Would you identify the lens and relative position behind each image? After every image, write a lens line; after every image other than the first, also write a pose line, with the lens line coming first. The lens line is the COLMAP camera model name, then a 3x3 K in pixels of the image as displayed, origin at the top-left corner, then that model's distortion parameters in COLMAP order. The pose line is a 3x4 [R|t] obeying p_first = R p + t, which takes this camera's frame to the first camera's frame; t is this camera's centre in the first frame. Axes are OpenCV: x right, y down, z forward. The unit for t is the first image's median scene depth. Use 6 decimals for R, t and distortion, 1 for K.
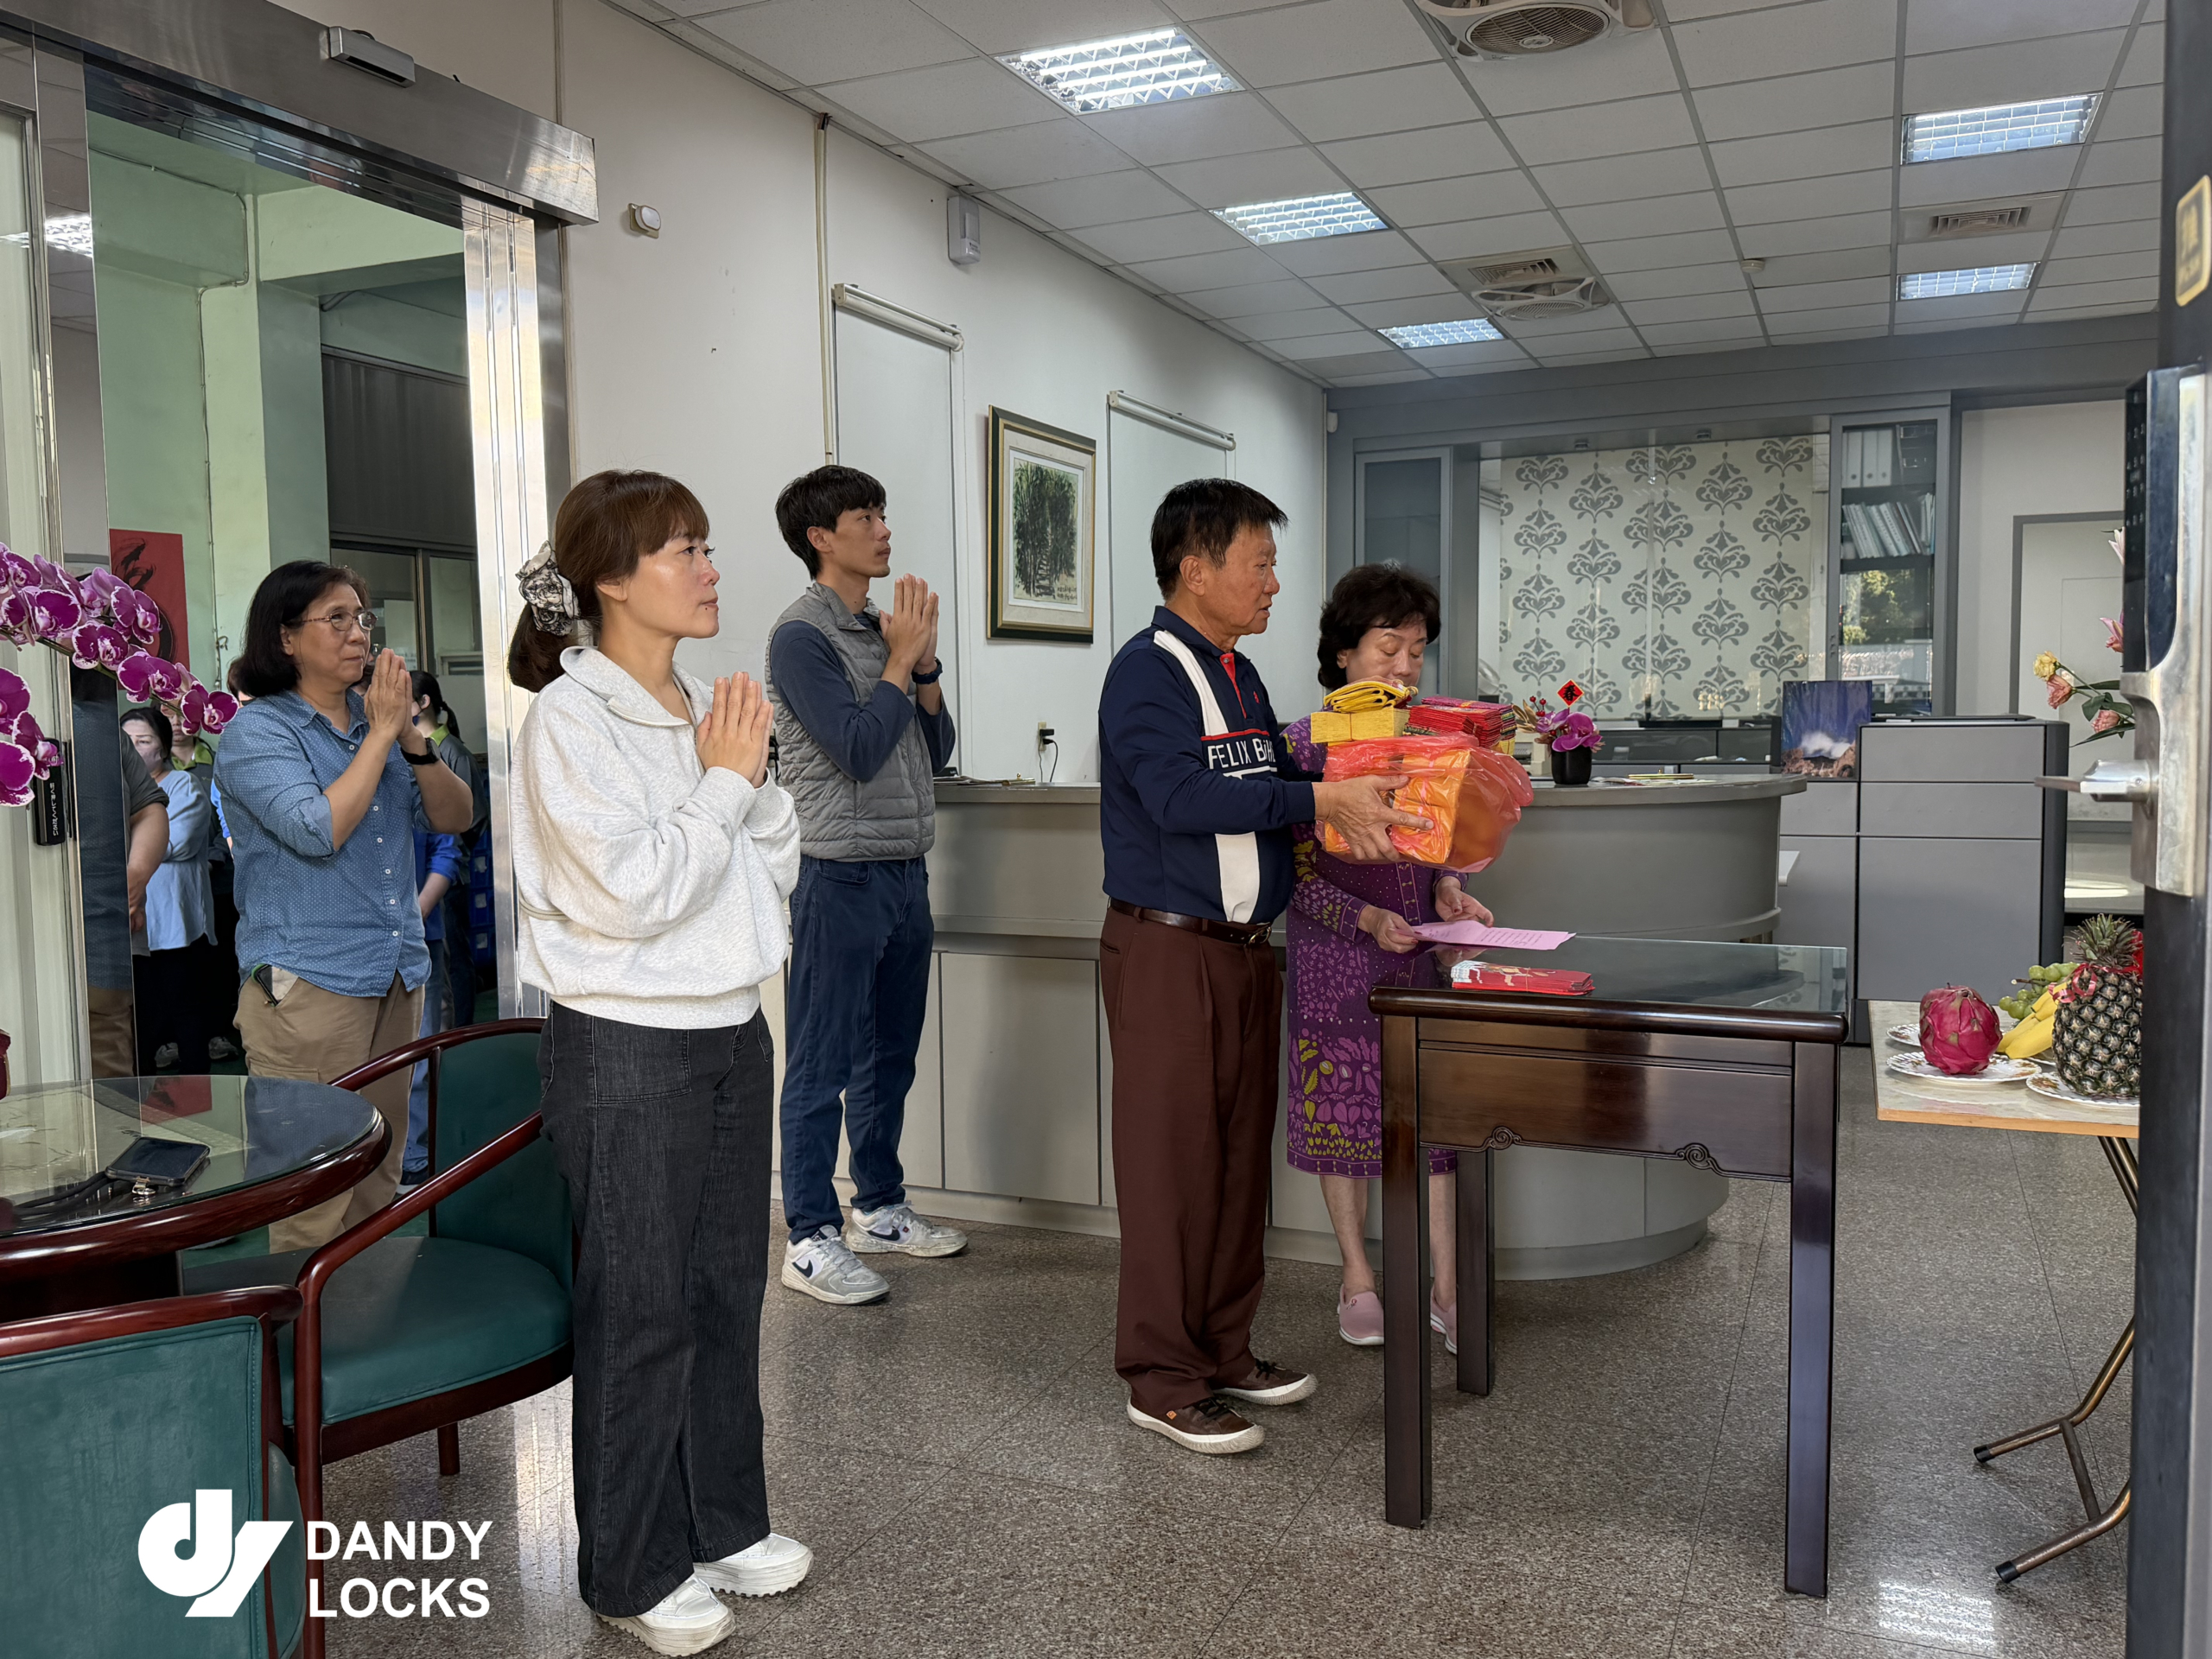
lens RADIAL K [[1738.7, 0, 1110.1], [0, 1738.7, 851.0], [0, 0, 1]] dist [0.047728, -0.142922]
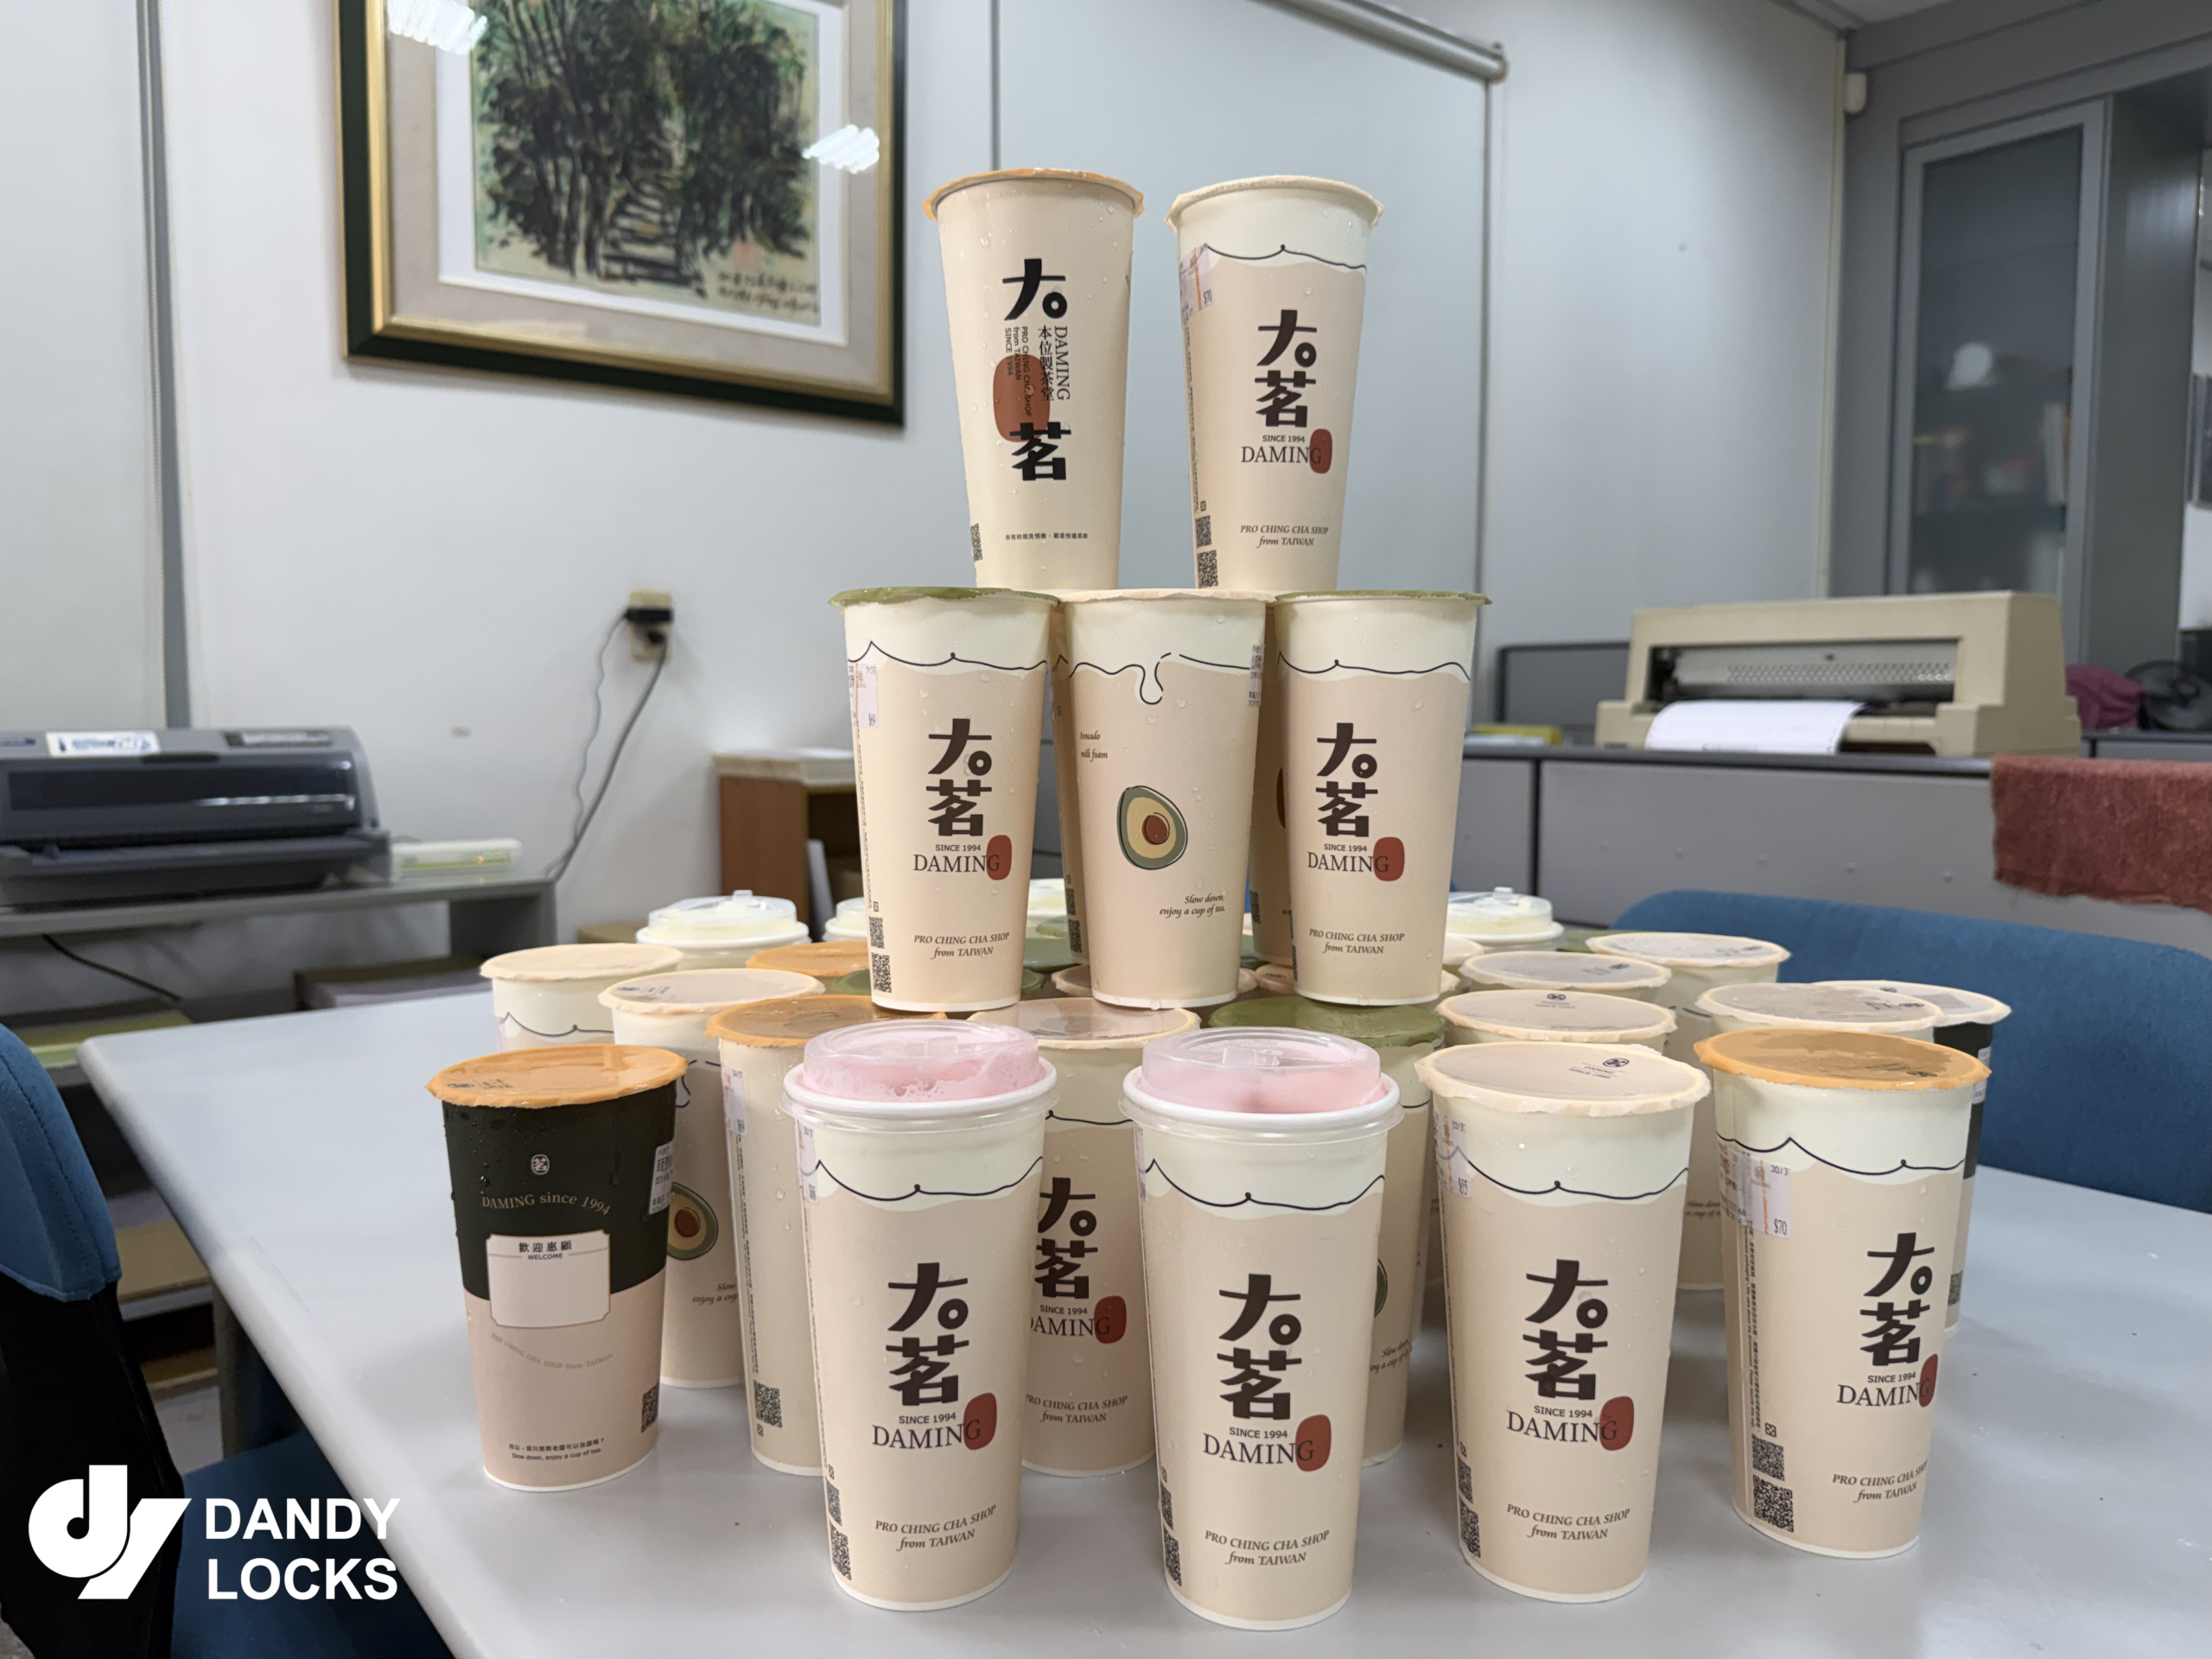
lens RADIAL K [[1542.6, 0, 1109.6], [0, 1542.6, 827.8], [0, 0, 1]] dist [0.002371, -0.002954]
pose [[0.883507, 0.054163, -0.465276, 0.490147], [-0.048447, 0.998531, 0.024244, -0.058917], [0.465906, 0.001121, 0.884834, 1.456136]]
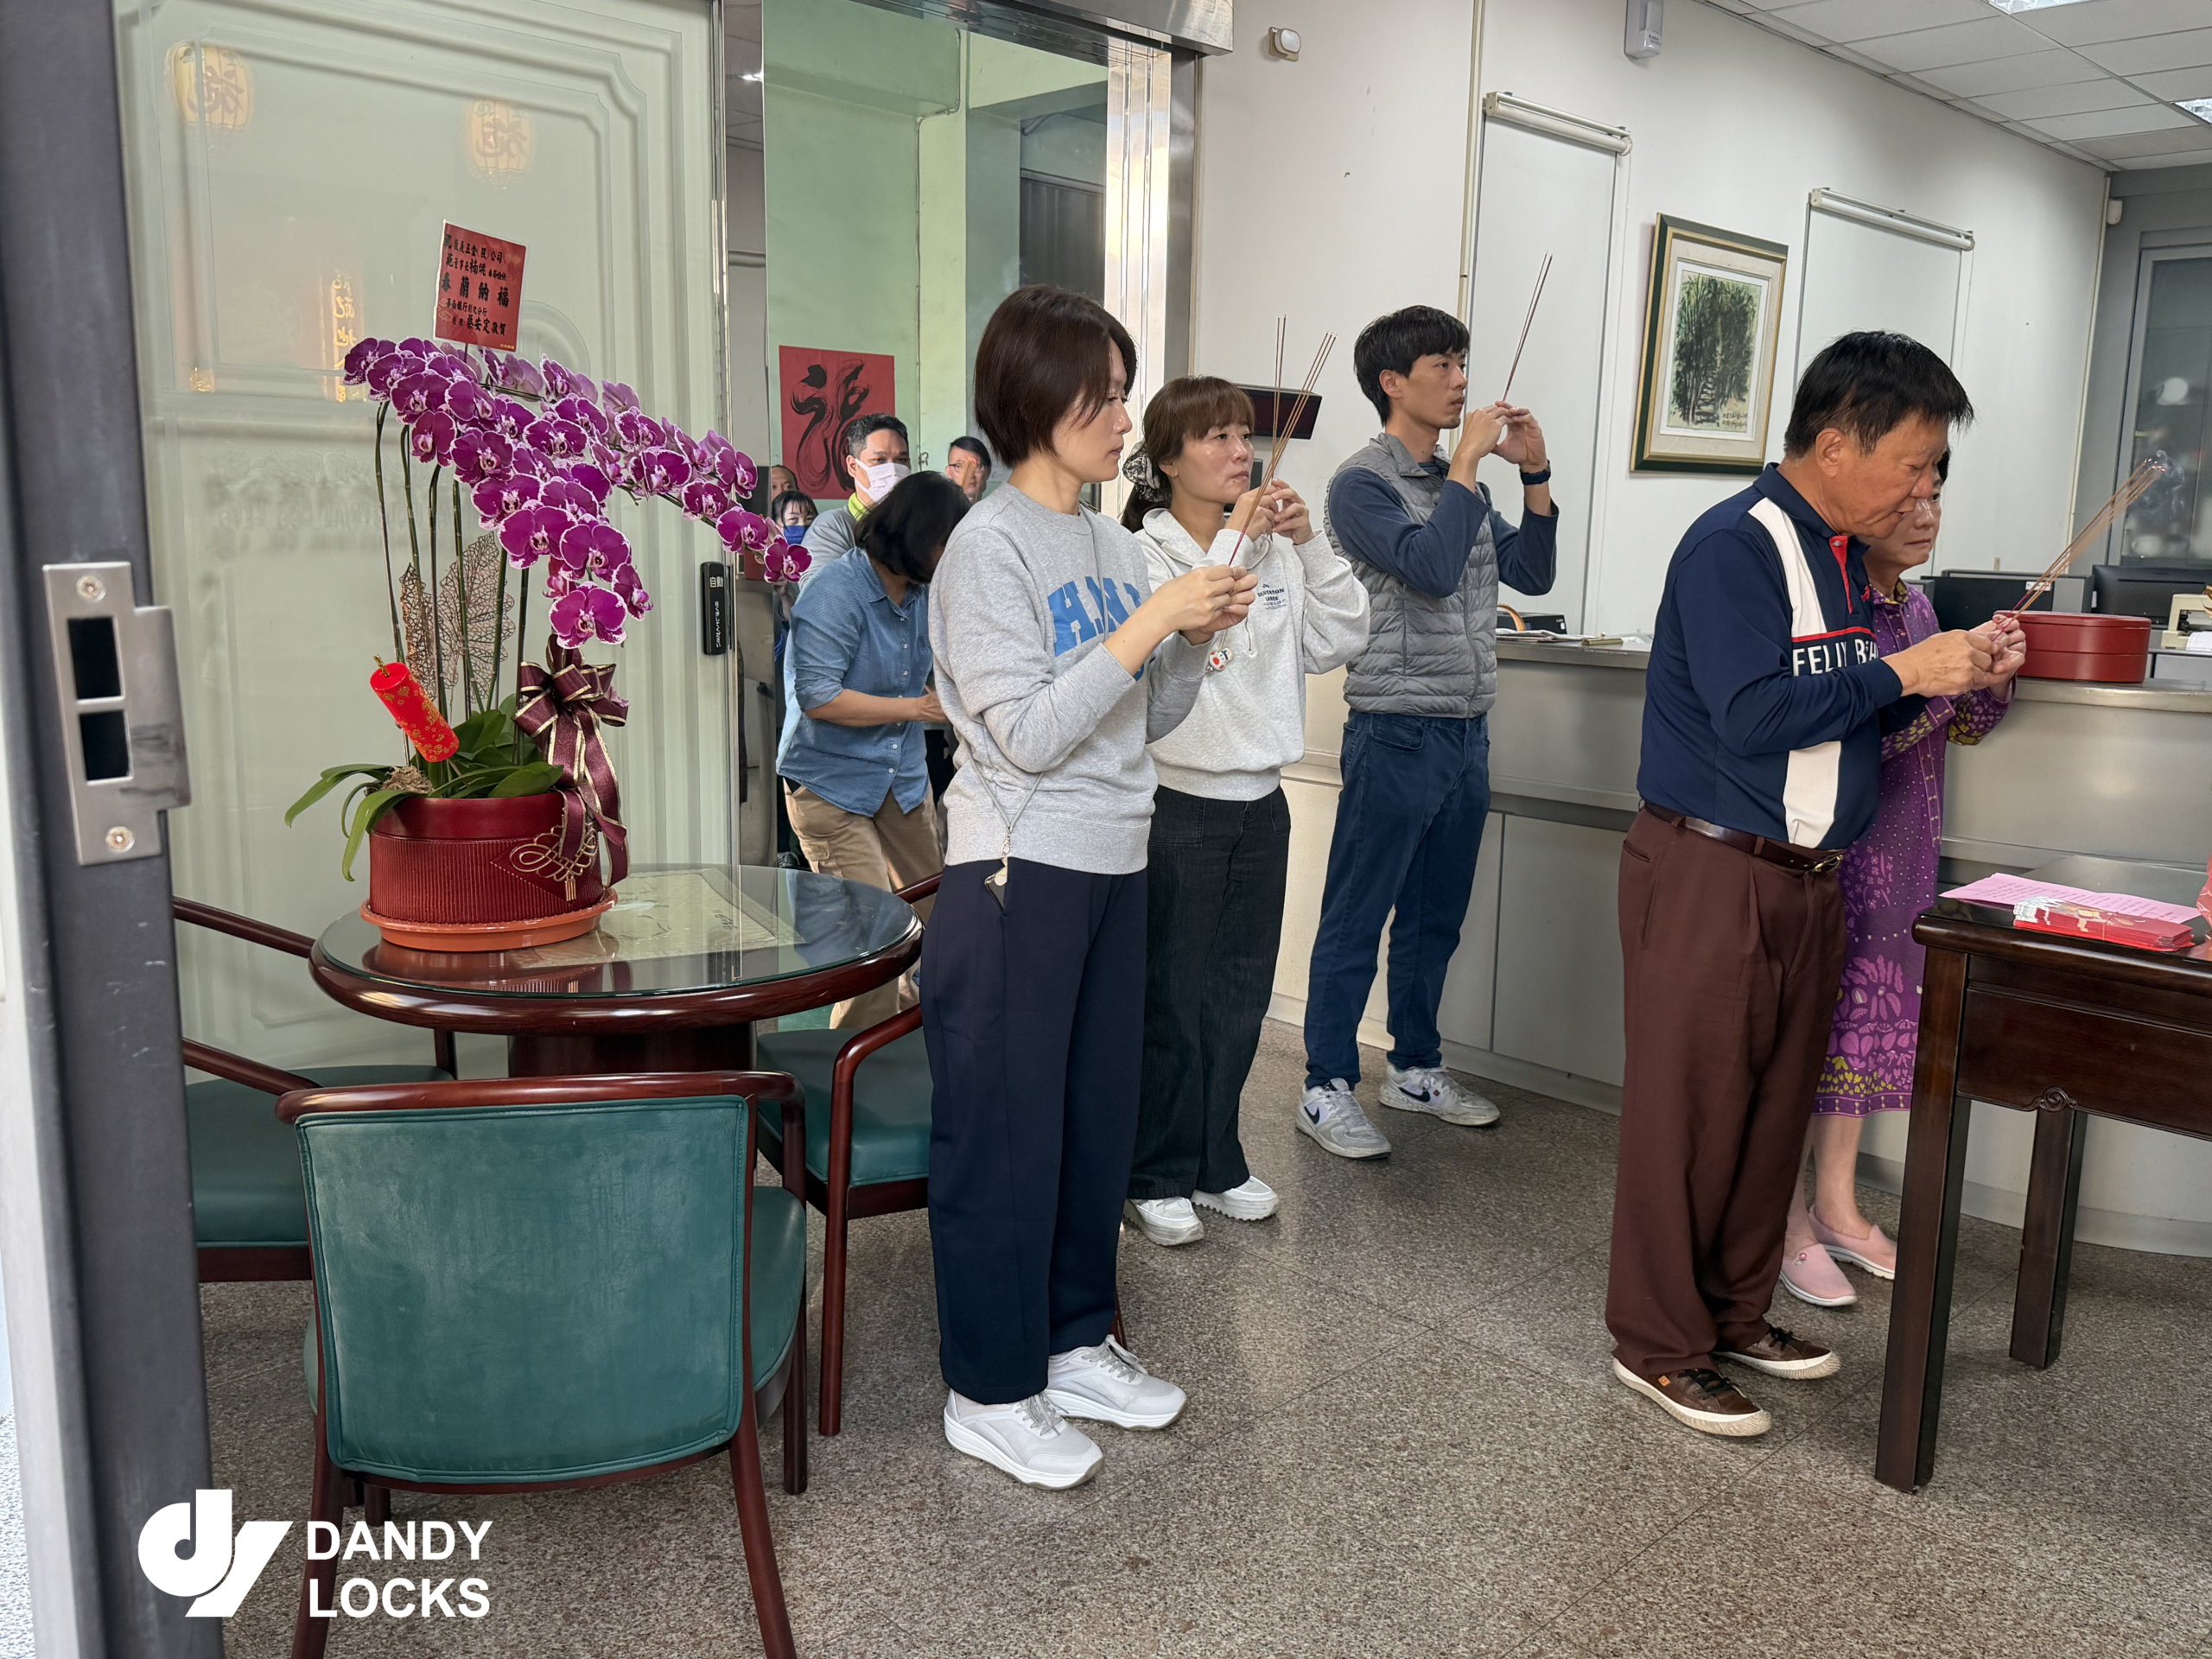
lens RADIAL K [[1796.6, 0, 1060.9], [0, 1796.6, 836.1], [0, 0, 1]] dist [-0.035269, 0.002473]
pose [[0.915413, 0.094214, -0.391336, 0.079046], [-0.057119, 0.992788, 0.105401, -0.023136], [0.398444, -0.074132, 0.914192, -0.006727]]
